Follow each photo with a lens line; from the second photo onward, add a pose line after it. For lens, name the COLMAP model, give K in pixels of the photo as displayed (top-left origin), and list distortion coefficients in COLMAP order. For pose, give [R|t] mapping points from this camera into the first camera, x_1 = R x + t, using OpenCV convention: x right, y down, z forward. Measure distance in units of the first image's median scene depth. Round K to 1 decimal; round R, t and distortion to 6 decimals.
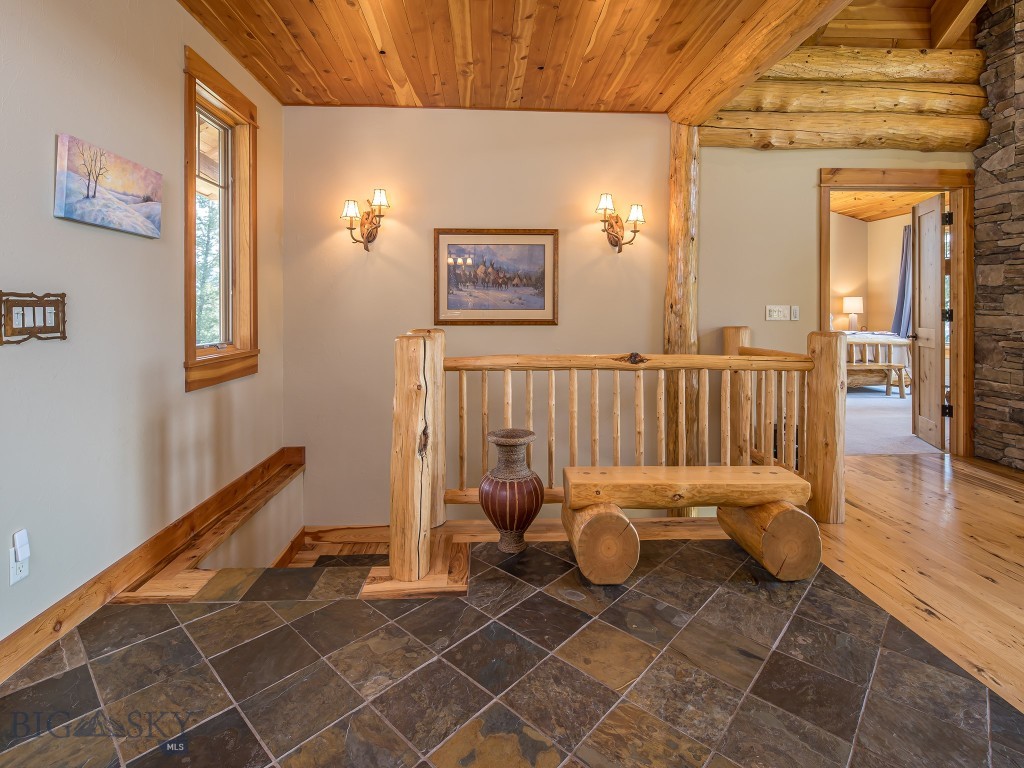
lens RADIAL K [[500.6, 0, 504.6], [0, 500.6, 307.6], [0, 0, 1]] dist [-0.000571, -0.001055]
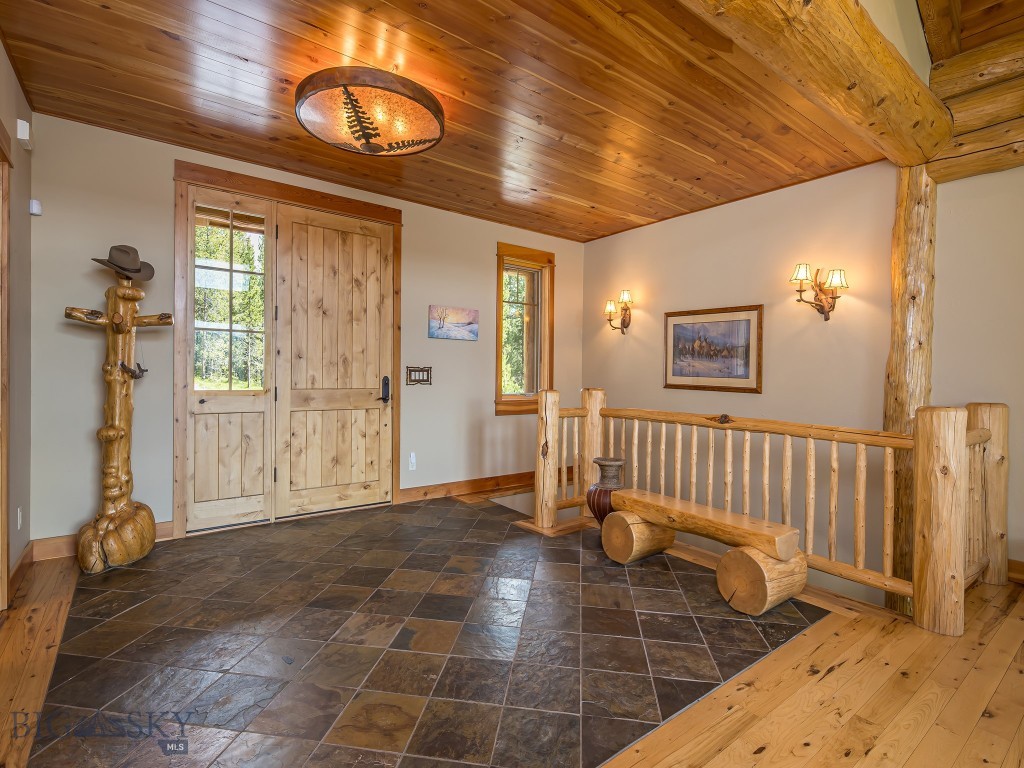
lens RADIAL K [[500.6, 0, 513.0], [0, 500.6, 379.1], [0, 0, 1]] dist [-0.000571, -0.001055]
pose [[0.570059, 0.016552, -0.821437, 0.934124], [-0.012130, 0.999858, 0.011729, -0.000317], [0.821514, 0.003277, 0.570179, -0.074335]]
